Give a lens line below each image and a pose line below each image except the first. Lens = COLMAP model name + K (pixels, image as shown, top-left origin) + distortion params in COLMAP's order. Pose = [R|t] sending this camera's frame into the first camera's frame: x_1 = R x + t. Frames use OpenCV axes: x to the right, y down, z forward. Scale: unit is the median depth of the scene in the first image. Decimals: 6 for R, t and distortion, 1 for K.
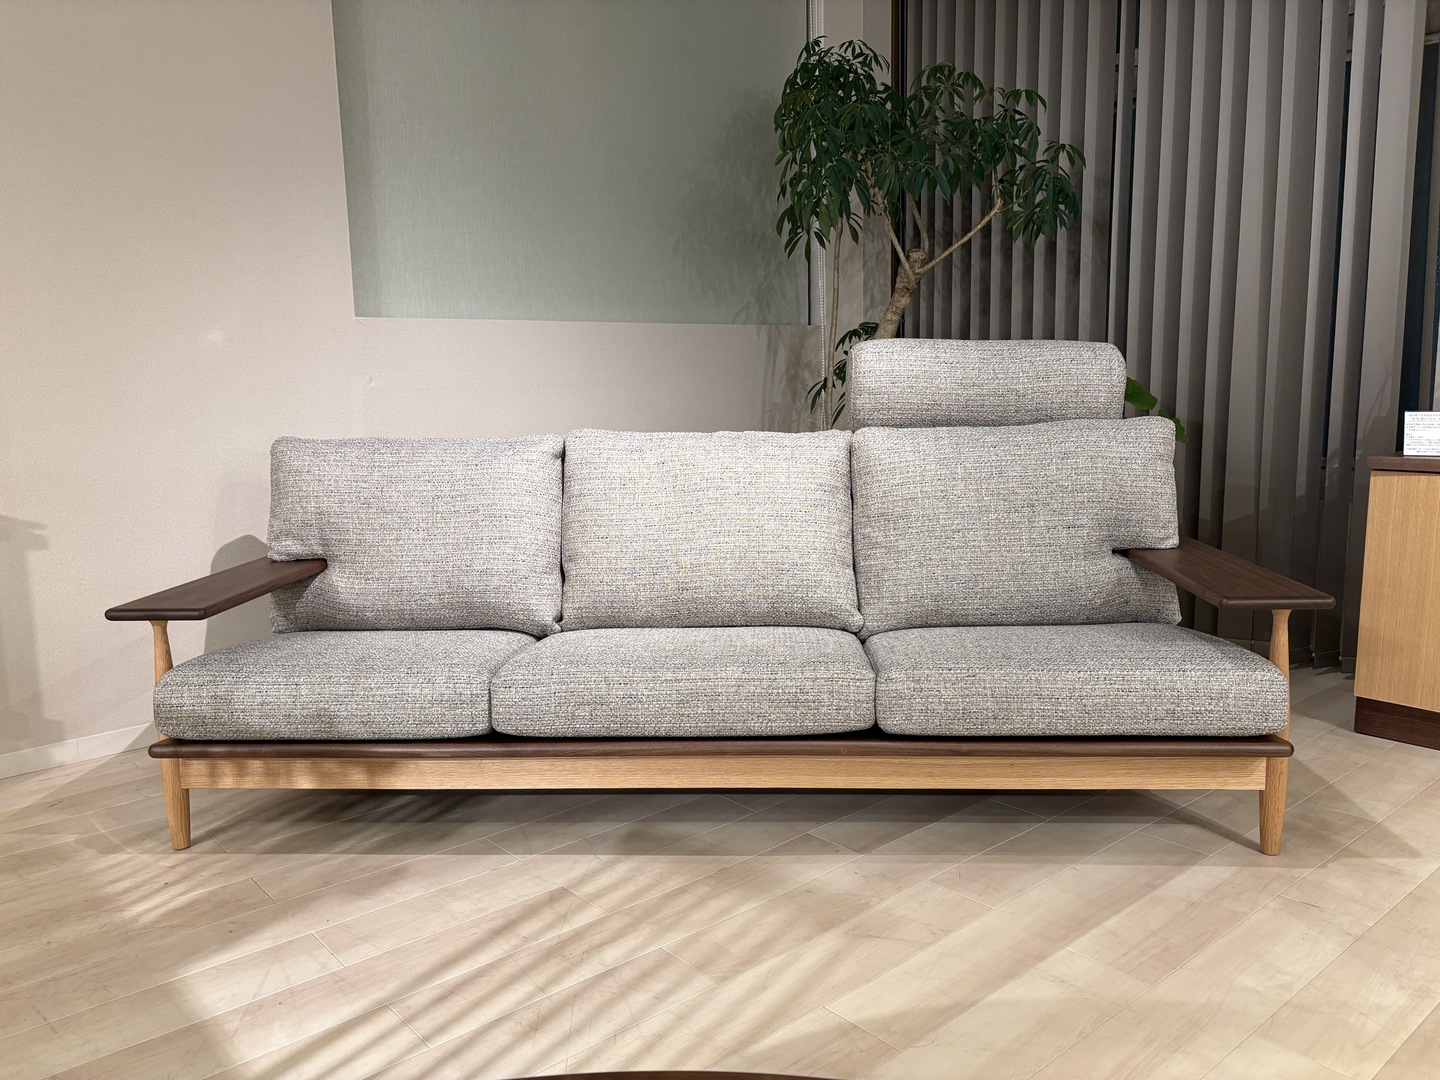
lens RADIAL K [[1095.7, 0, 720.0], [0, 1095.7, 540.0], [0, 0, 1]] dist [0.027634, -0.003365]
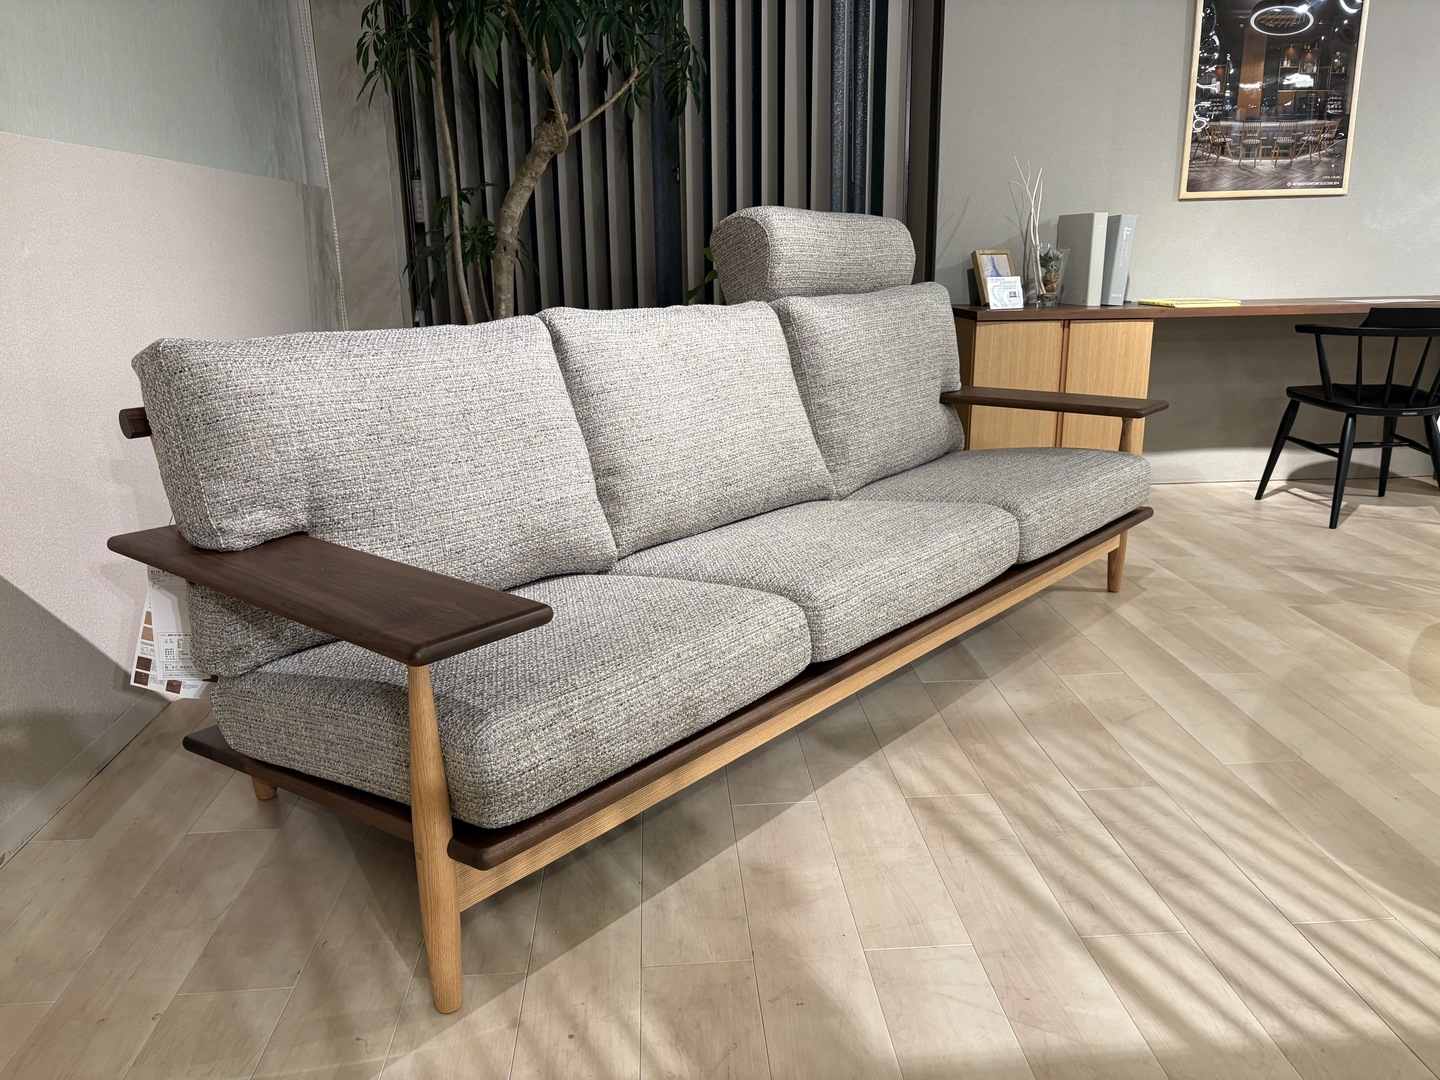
lens RADIAL K [[1095.7, 0, 720.0], [0, 1095.7, 540.0], [0, 0, 1]] dist [0.027634, -0.003365]
pose [[0.599330, -0.194962, 0.776398, -0.748865], [0.121148, 0.980808, 0.152773, -0.048268], [-0.791282, 0.002497, 0.611446, 0.456645]]
